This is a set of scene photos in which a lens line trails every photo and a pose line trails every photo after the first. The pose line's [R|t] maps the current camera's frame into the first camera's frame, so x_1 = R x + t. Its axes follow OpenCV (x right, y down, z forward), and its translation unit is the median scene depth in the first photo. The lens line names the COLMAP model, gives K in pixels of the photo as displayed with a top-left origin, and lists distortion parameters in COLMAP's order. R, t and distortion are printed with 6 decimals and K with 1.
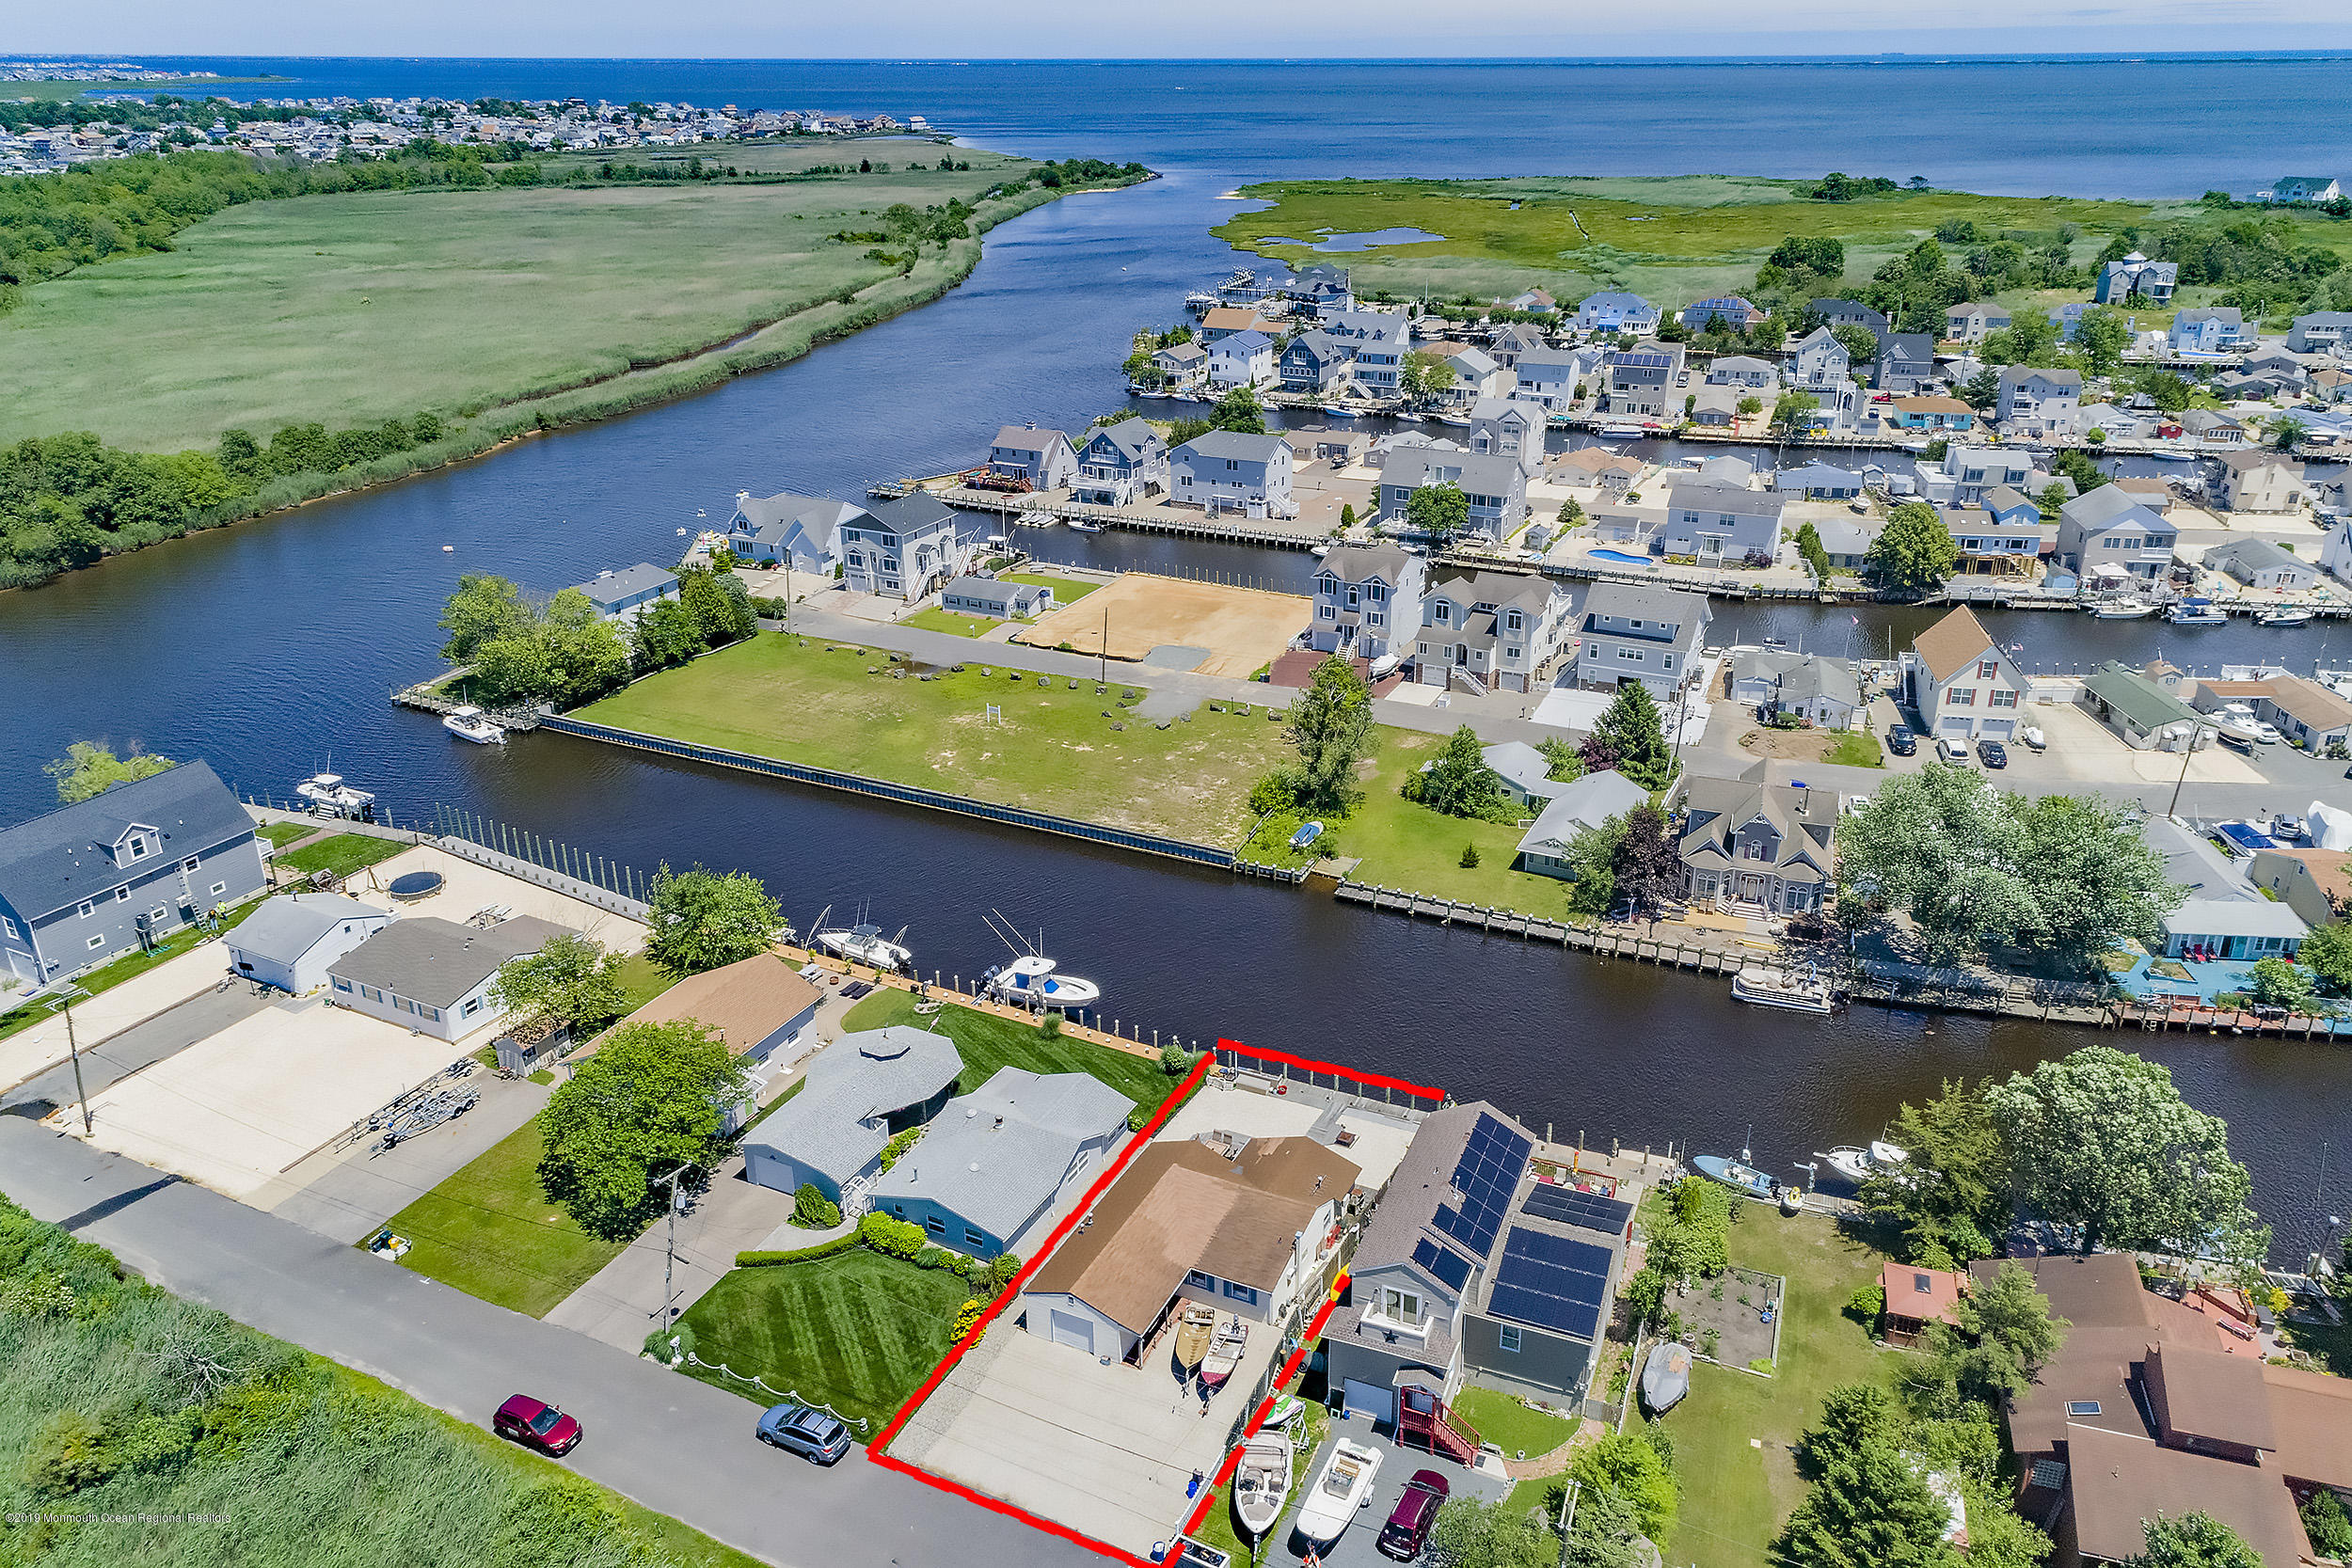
lens RADIAL K [[1584.3, 0, 1216.6], [0, 1584.3, 806.2], [0, 0, 1]] dist [0.021629, 0.007250]
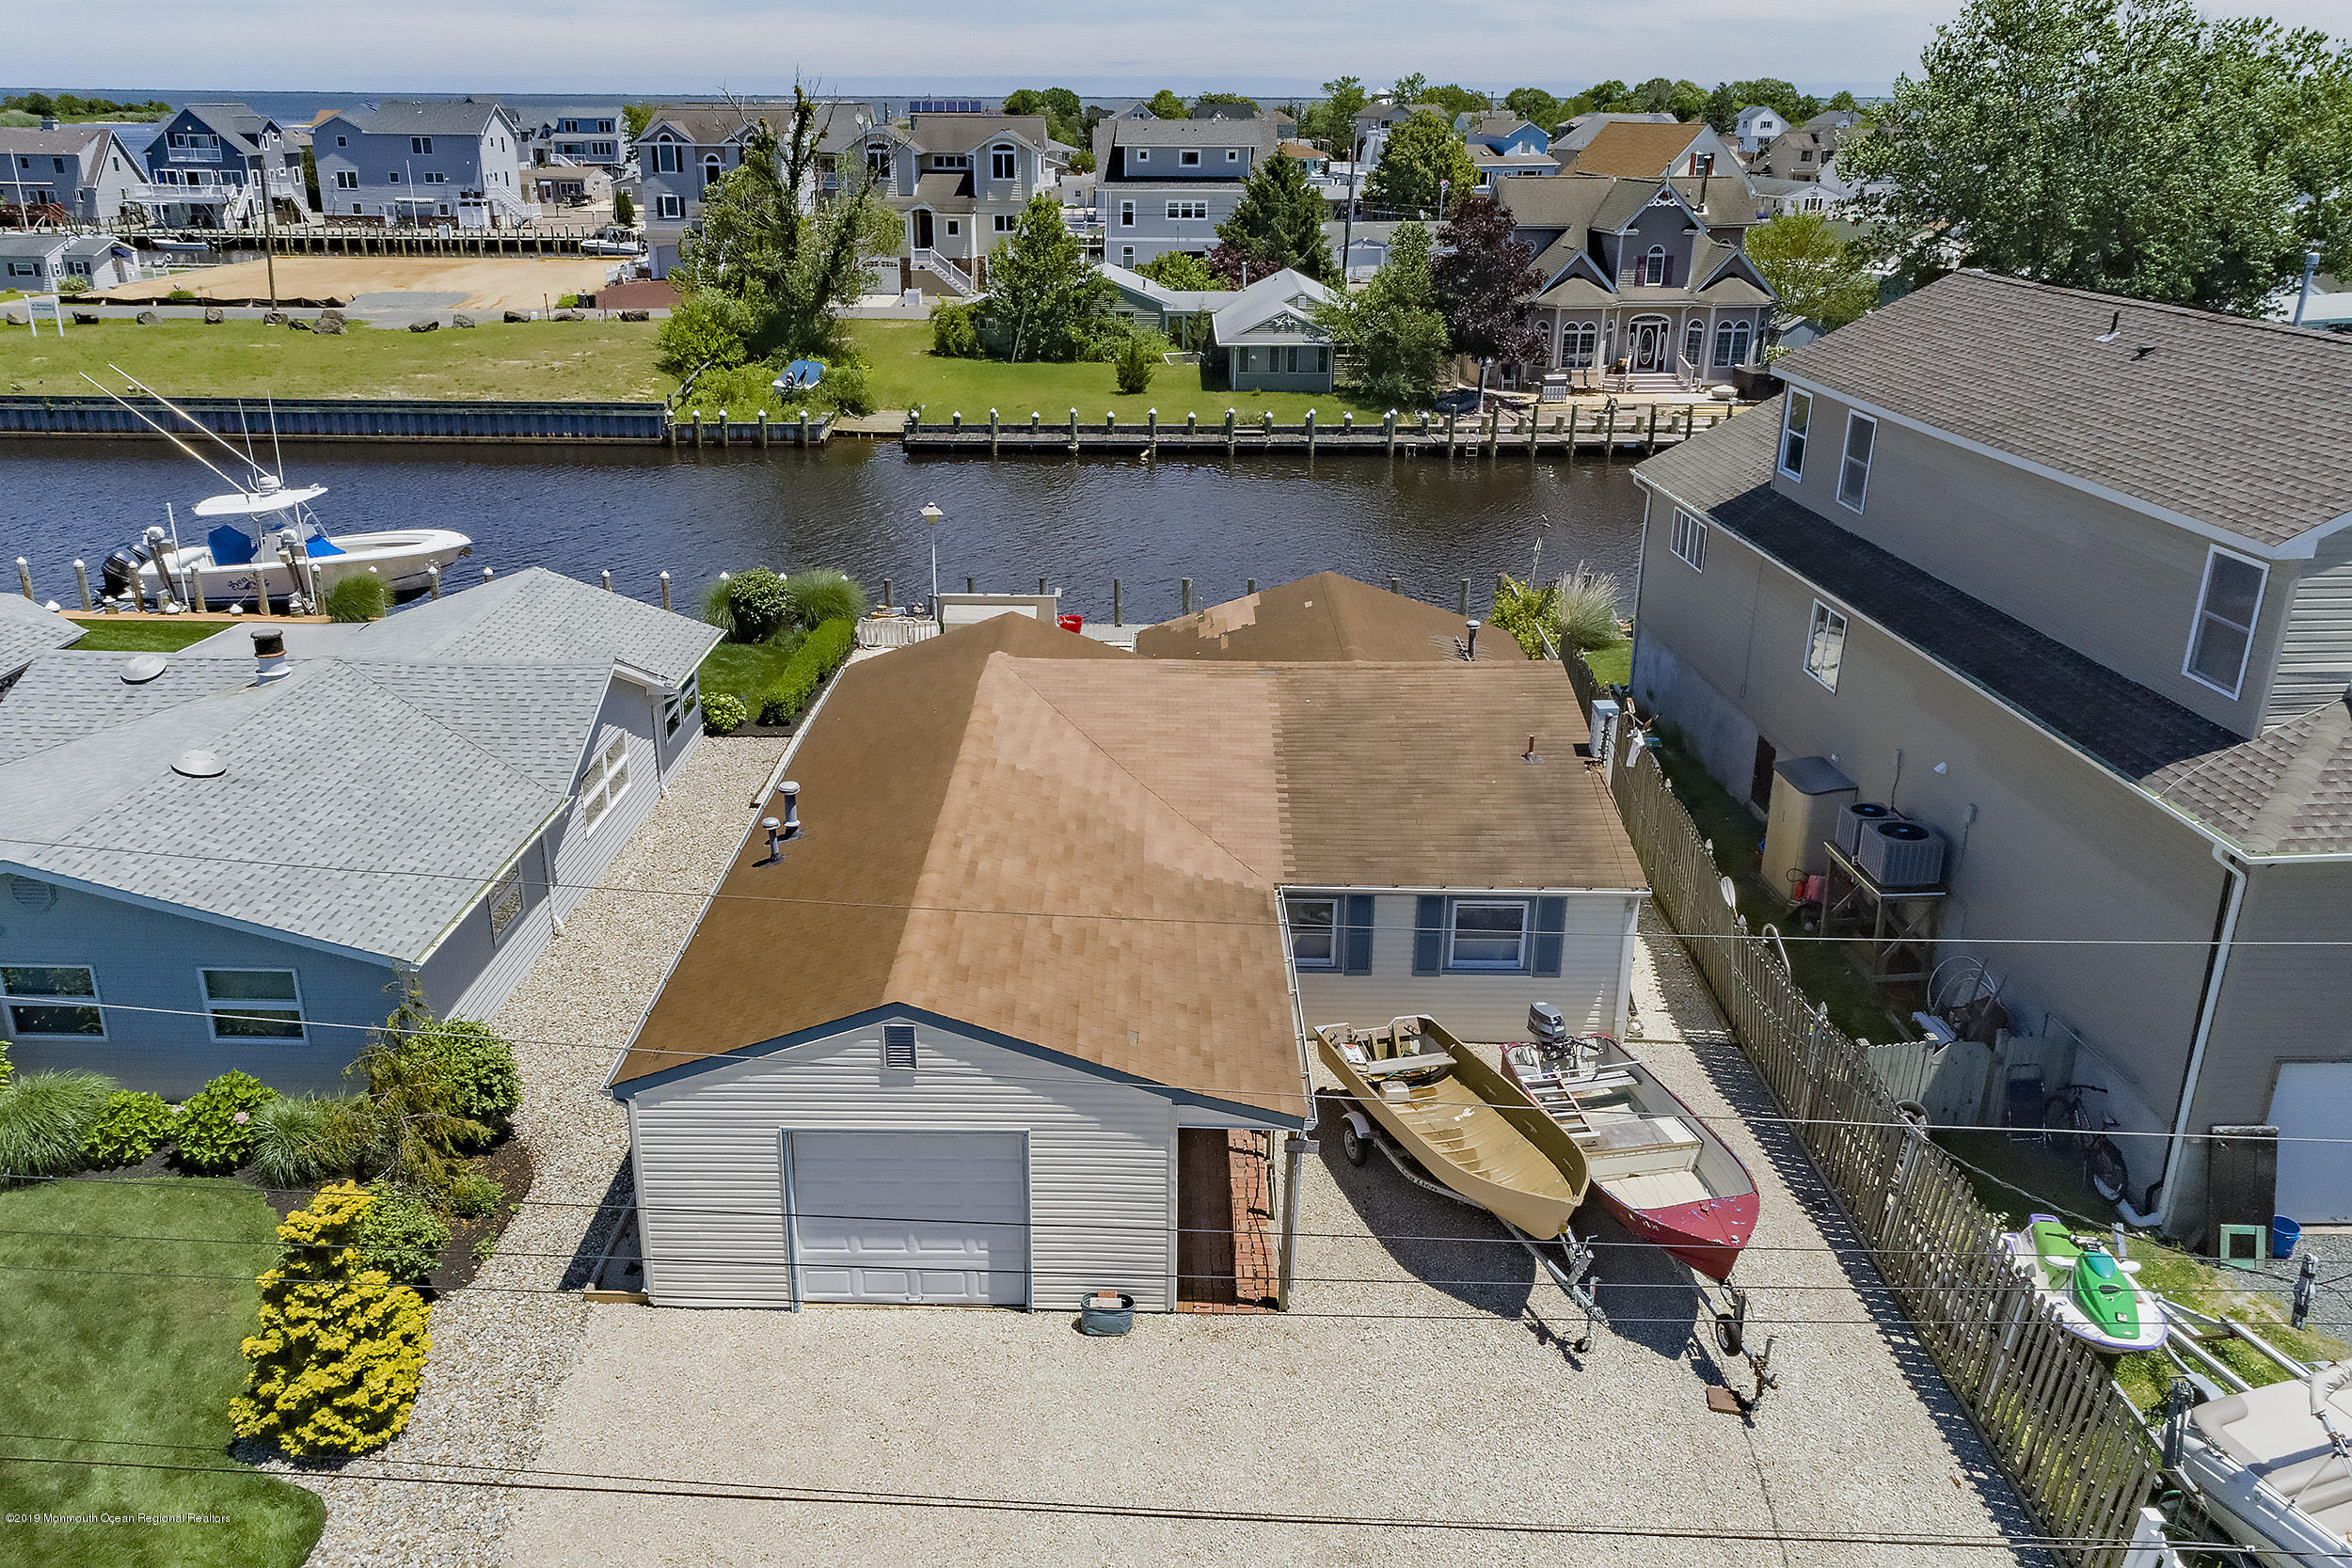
lens RADIAL K [[1784.0, 0, 1100.7], [0, 1784.0, 802.3], [0, 0, 1]] dist [0.019012, 0.010951]
pose [[0.917502, -0.140496, 0.372090, -0.075145], [0.152186, 0.988350, -0.002075, 0.147421], [-0.367464, 0.058531, 0.928194, 0.406250]]
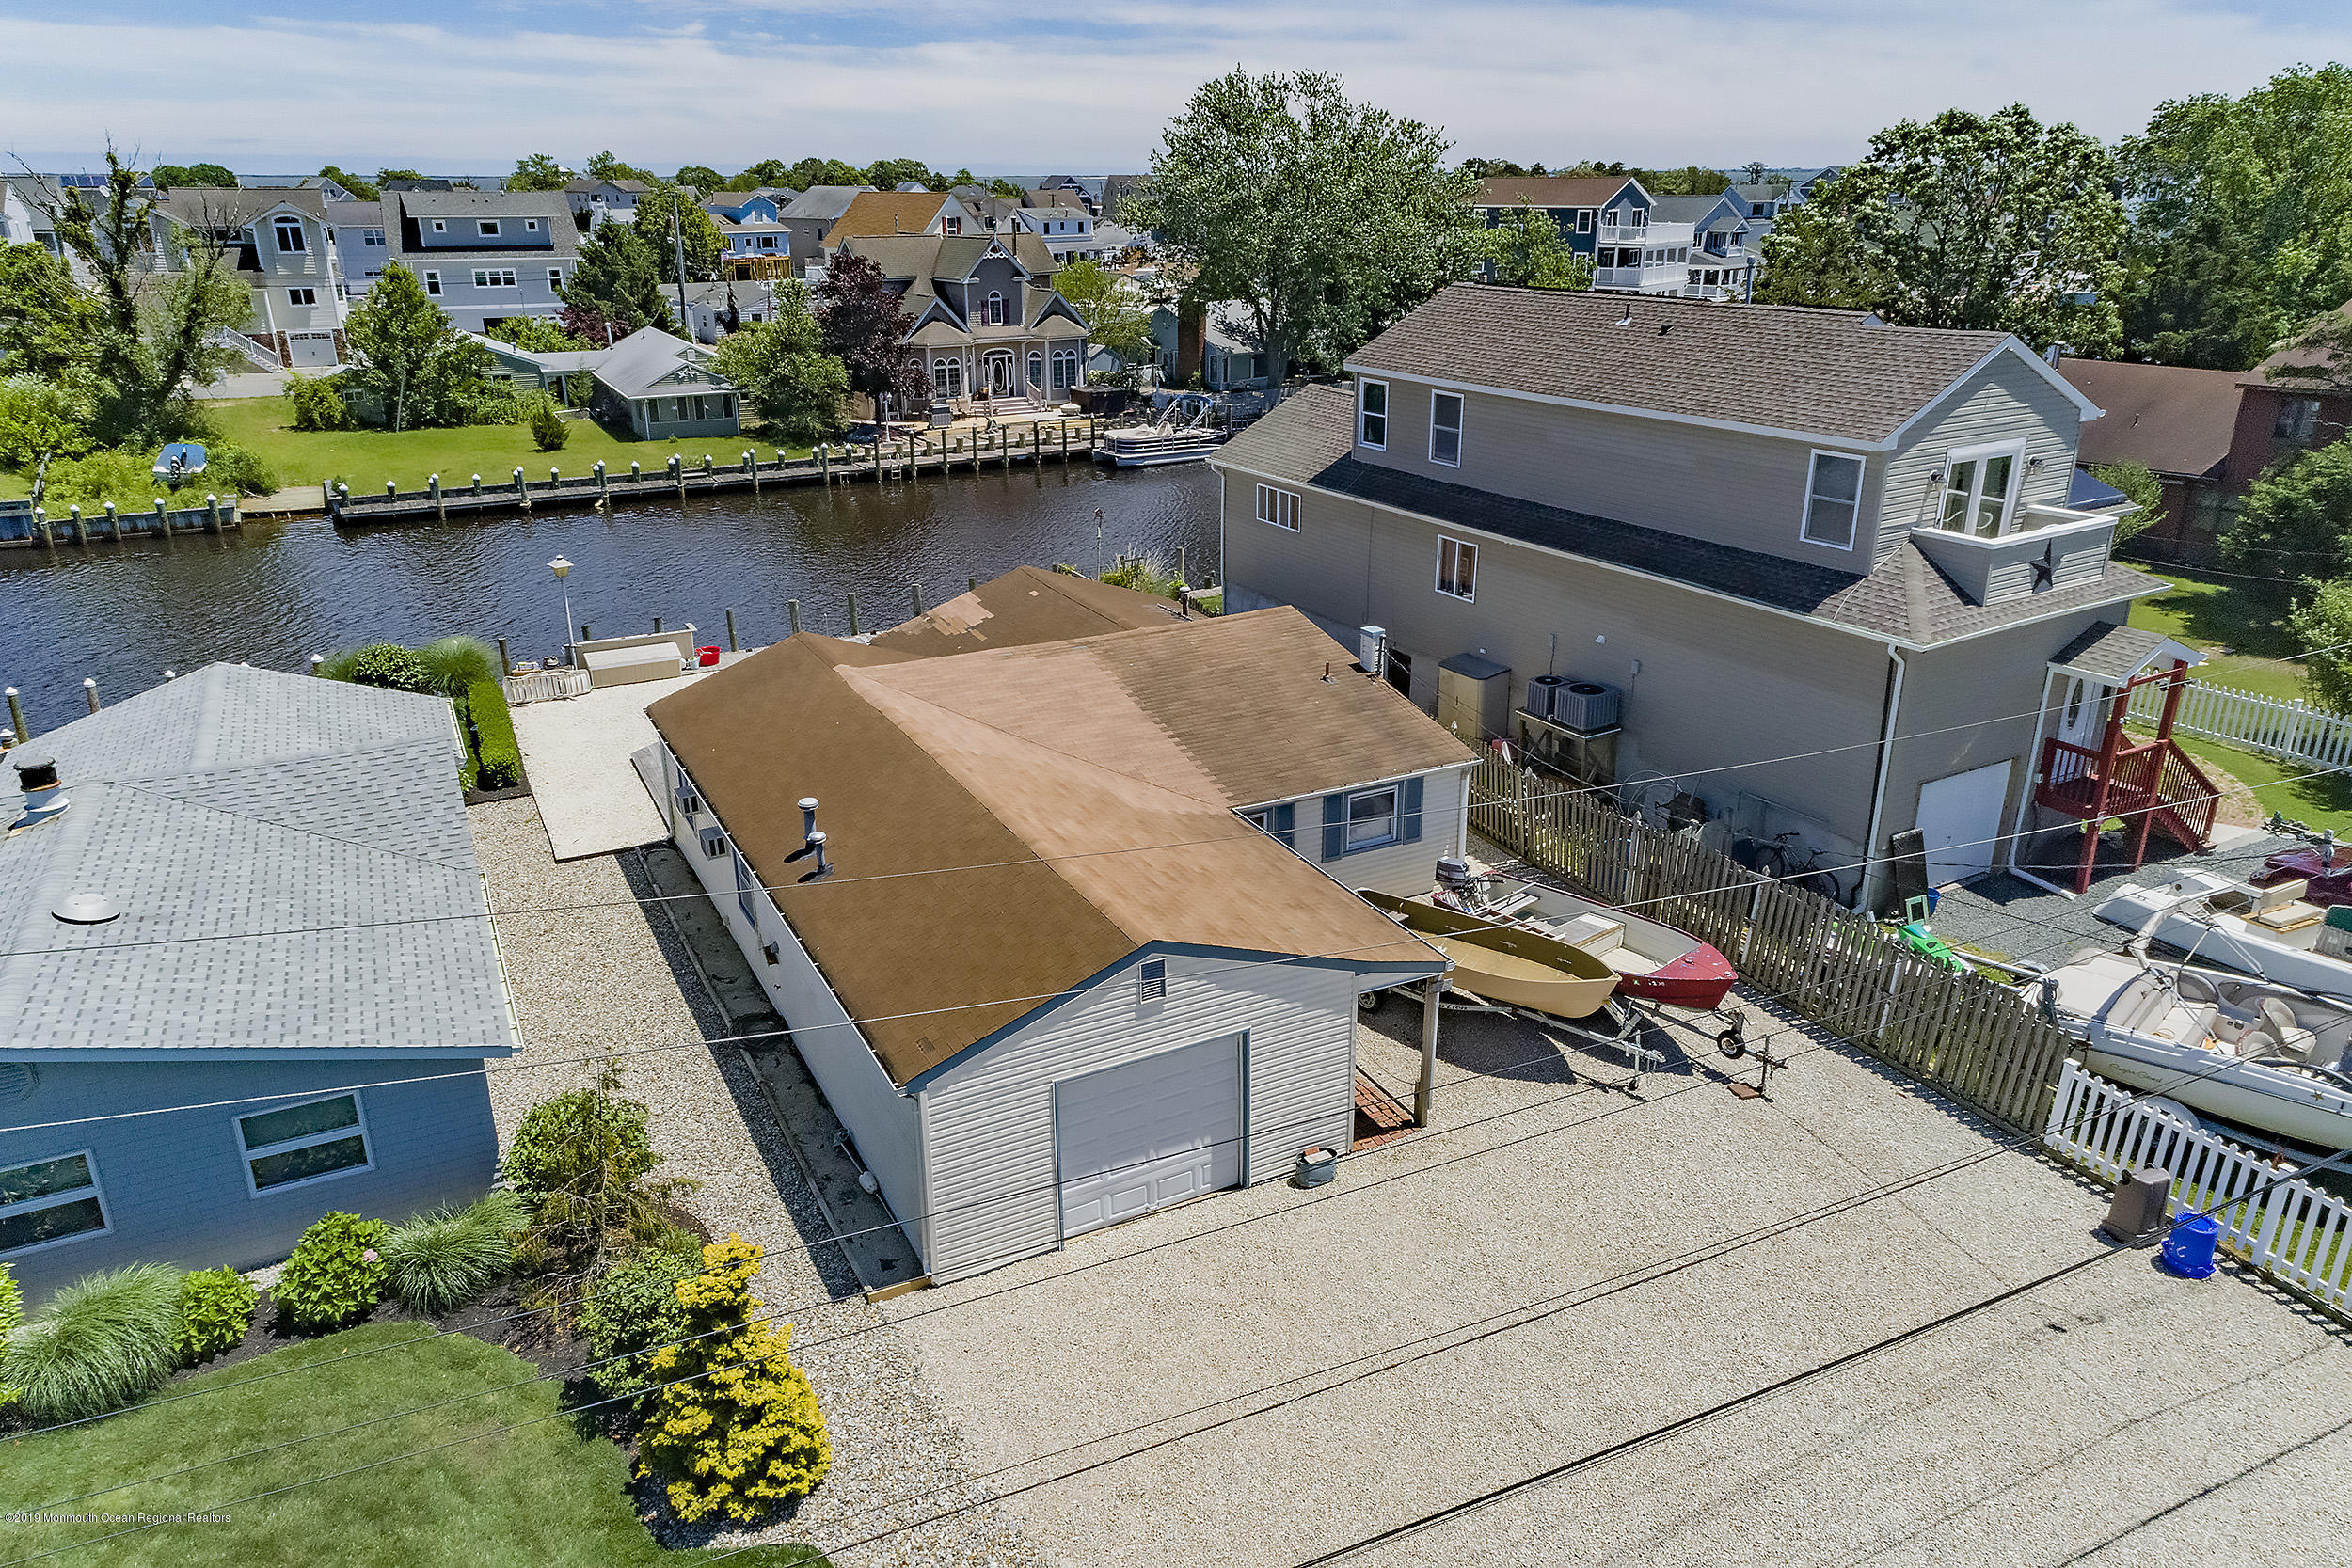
lens RADIAL K [[1584.3, 0, 1158.3], [0, 1584.3, 786.6], [0, 0, 1]] dist [0.021629, 0.007250]
pose [[0.617209, -0.283342, 0.734010, -0.124979], [0.314859, 0.943898, 0.099607, 0.136558], [-0.721053, 0.169631, 0.671795, 0.437820]]
